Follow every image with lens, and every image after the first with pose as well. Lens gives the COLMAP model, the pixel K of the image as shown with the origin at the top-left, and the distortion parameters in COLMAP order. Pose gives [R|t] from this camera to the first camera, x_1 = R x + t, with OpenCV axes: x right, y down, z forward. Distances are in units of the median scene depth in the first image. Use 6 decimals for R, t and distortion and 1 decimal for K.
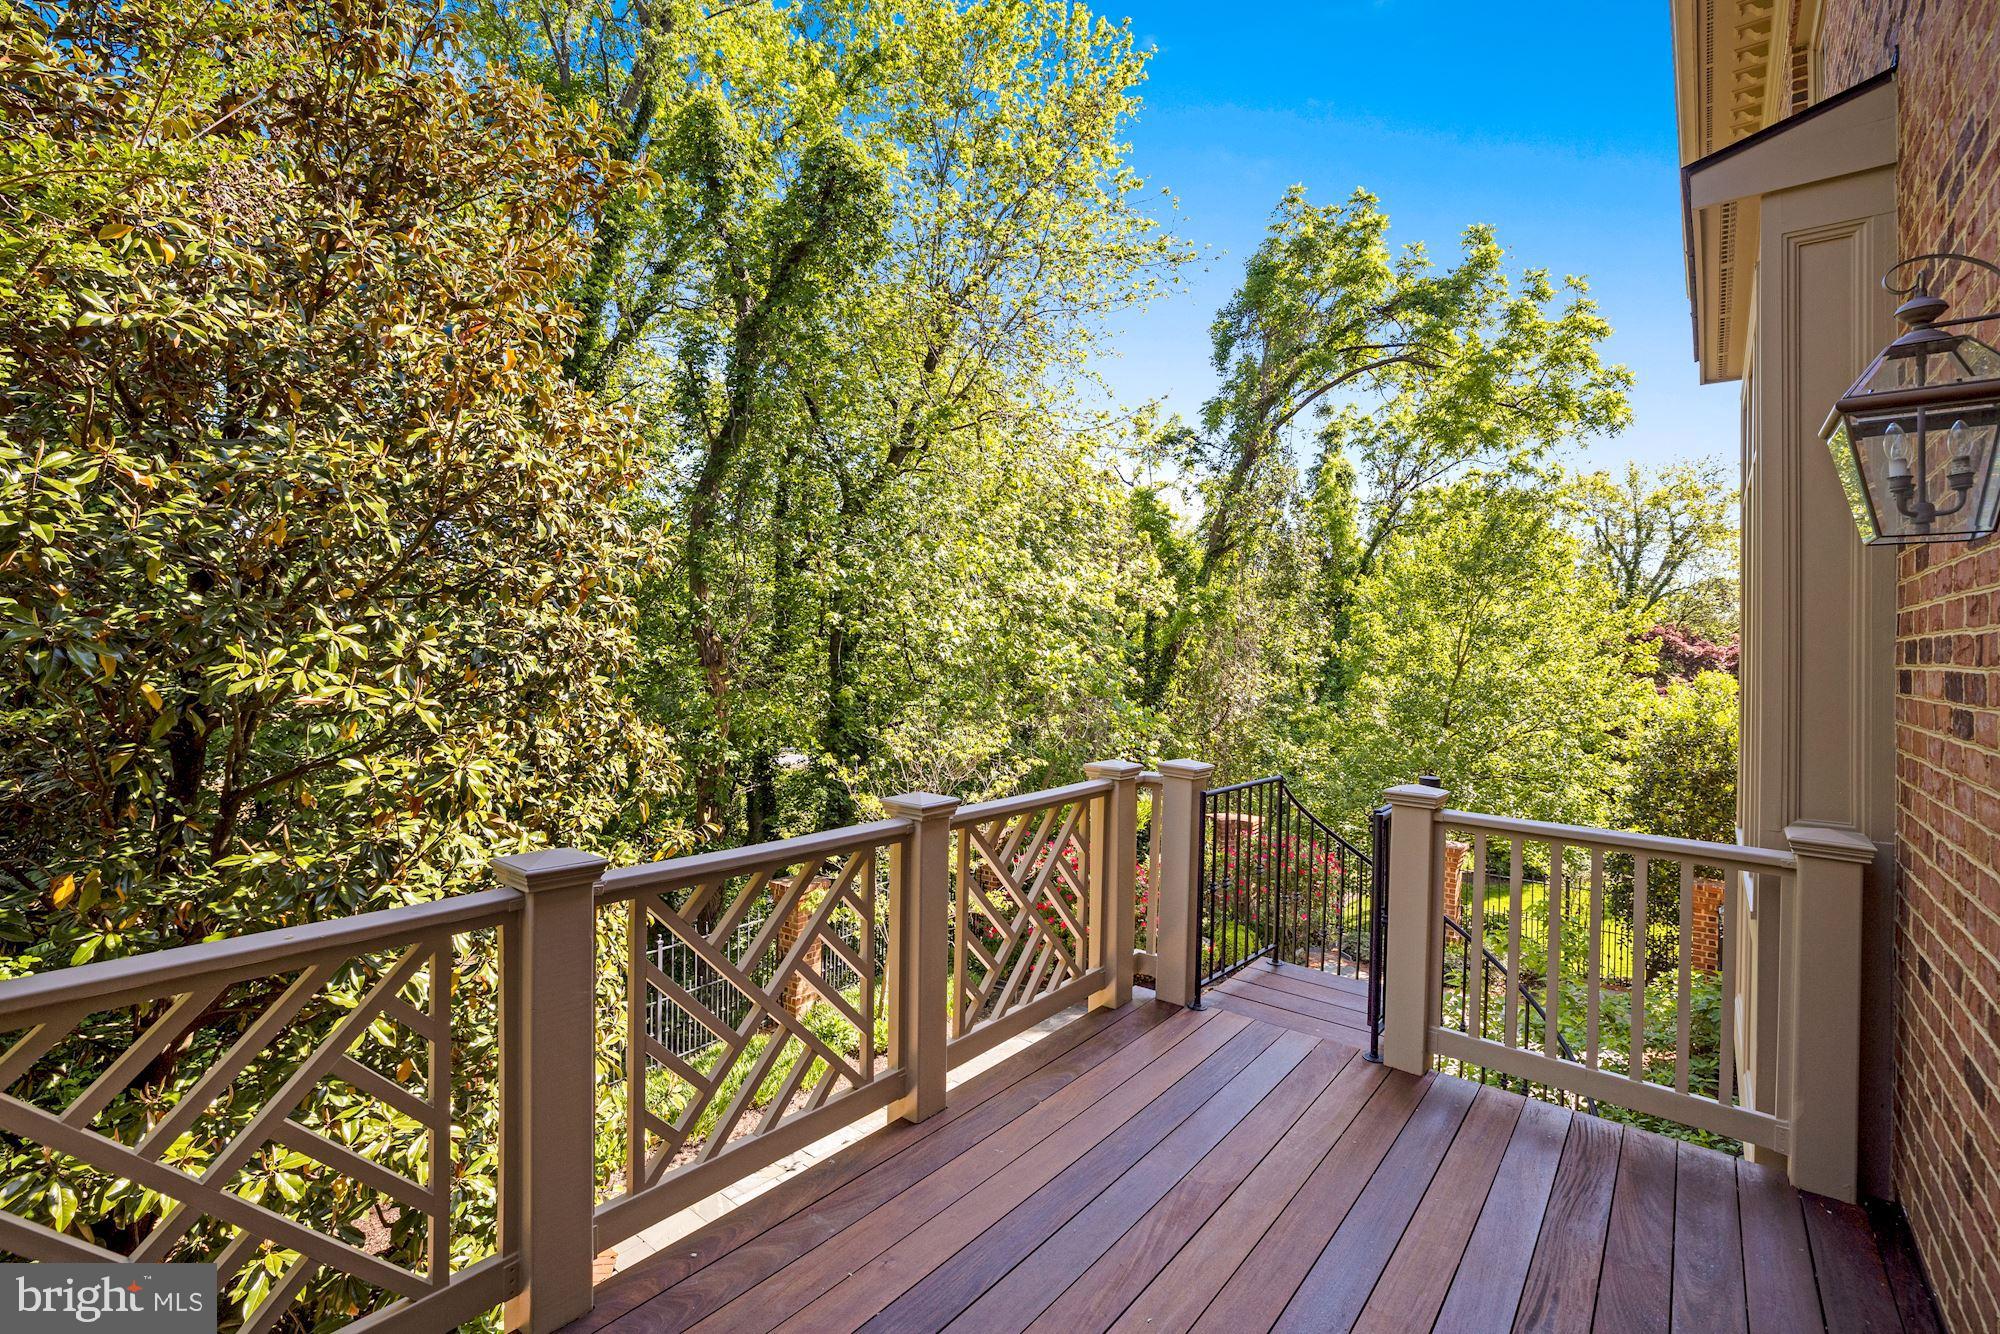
lens RADIAL K [[856.4, 0, 1013.3], [0, 856.4, 651.3], [0, 0, 1]] dist [-0.042728, 0.000095]
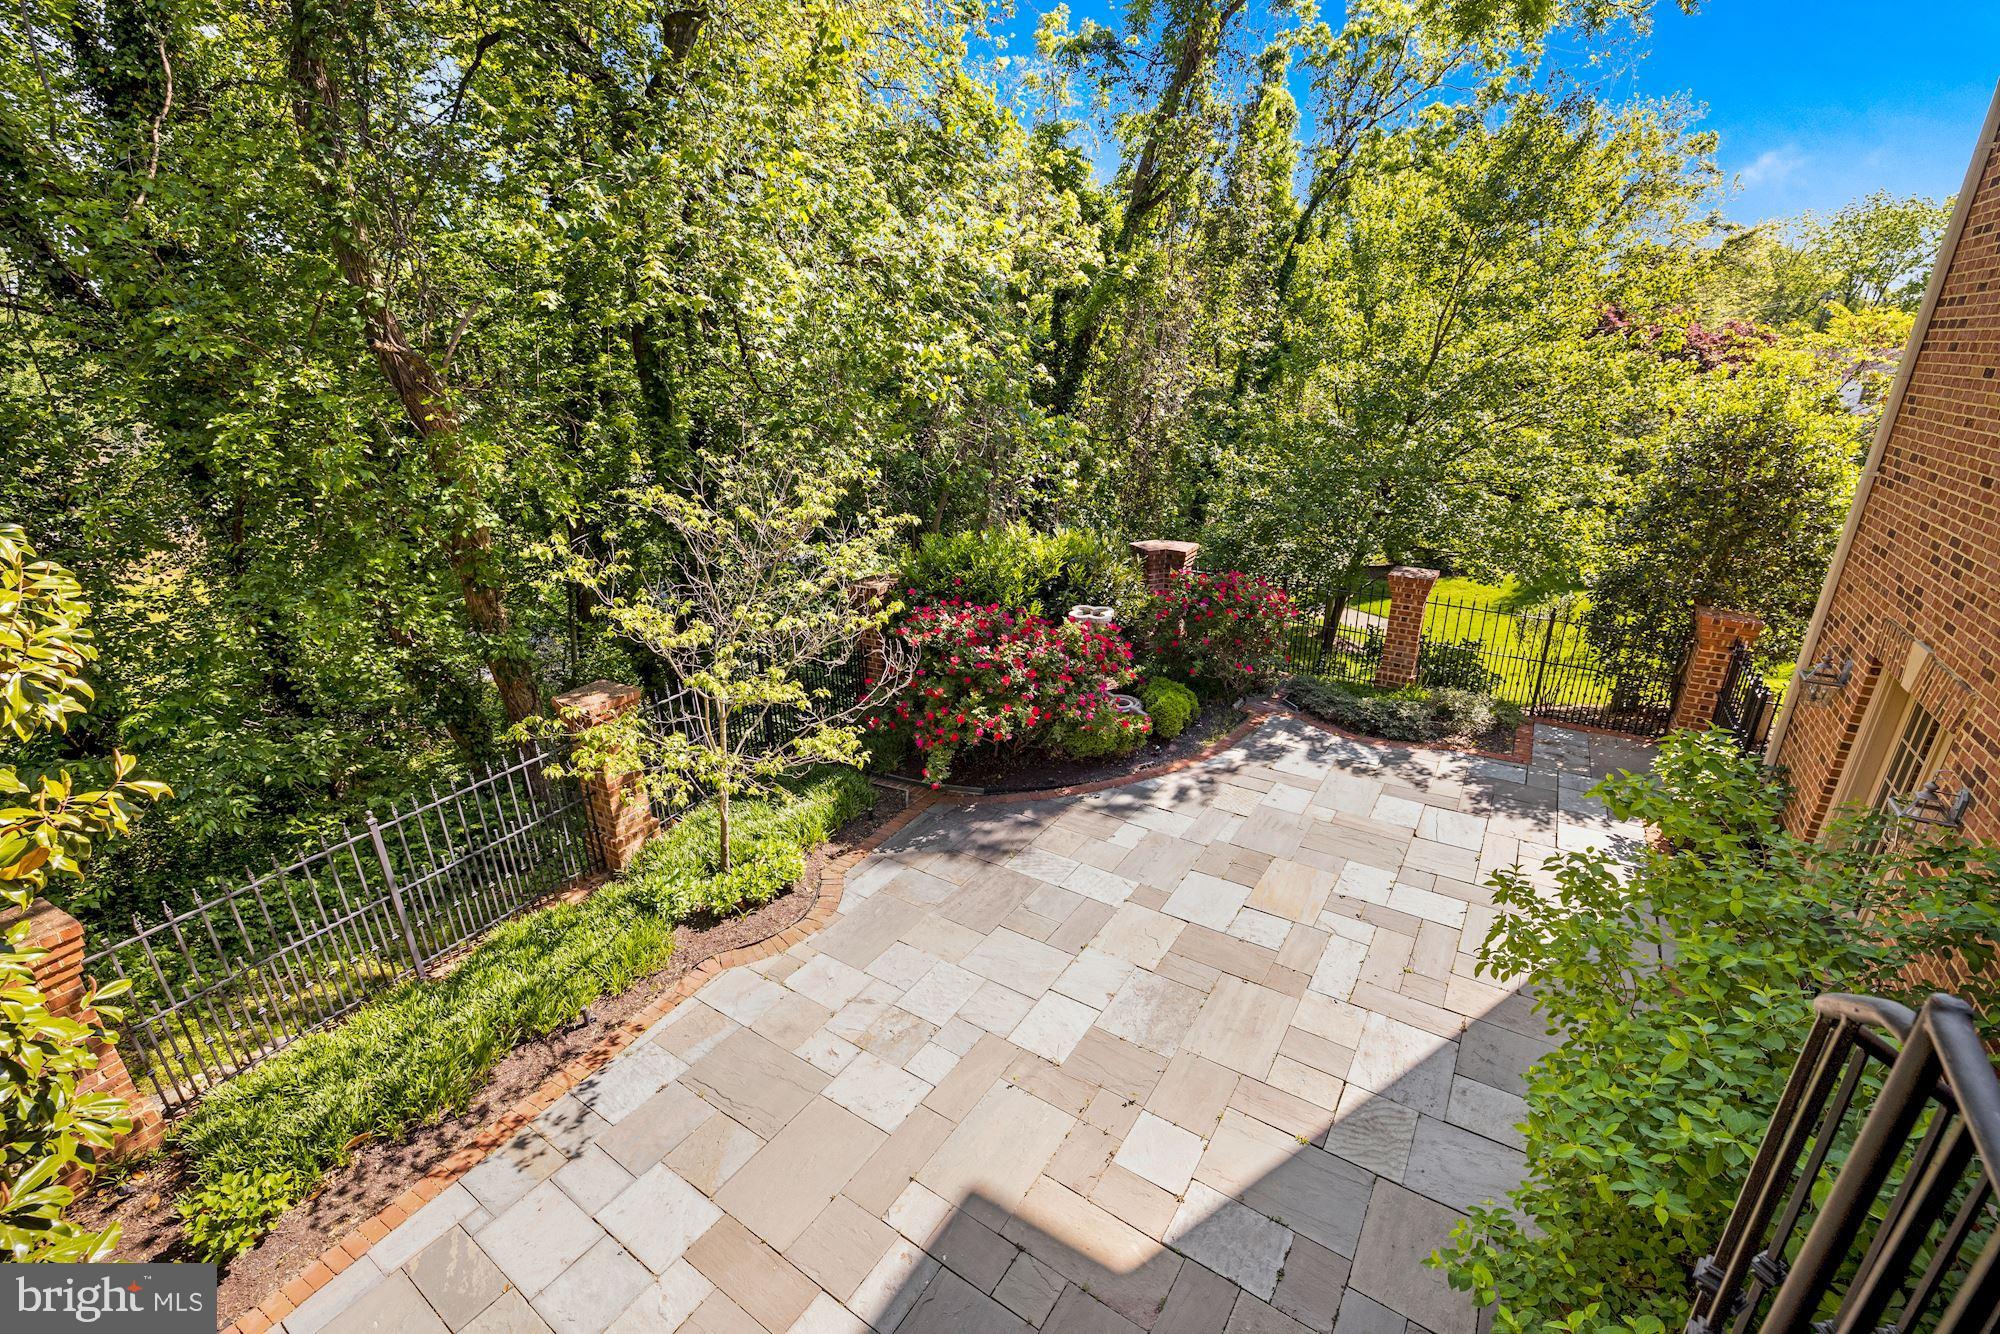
lens RADIAL K [[820.4, 0, 1002.3], [0, 820.4, 652.2], [0, 0, 1]] dist [-0.028910, 0.000090]
pose [[0.994518, -0.066707, 0.080518, 0.024349], [0.034312, 0.935622, 0.351331, 0.002427], [-0.098771, -0.346643, 0.932782, 0.194136]]
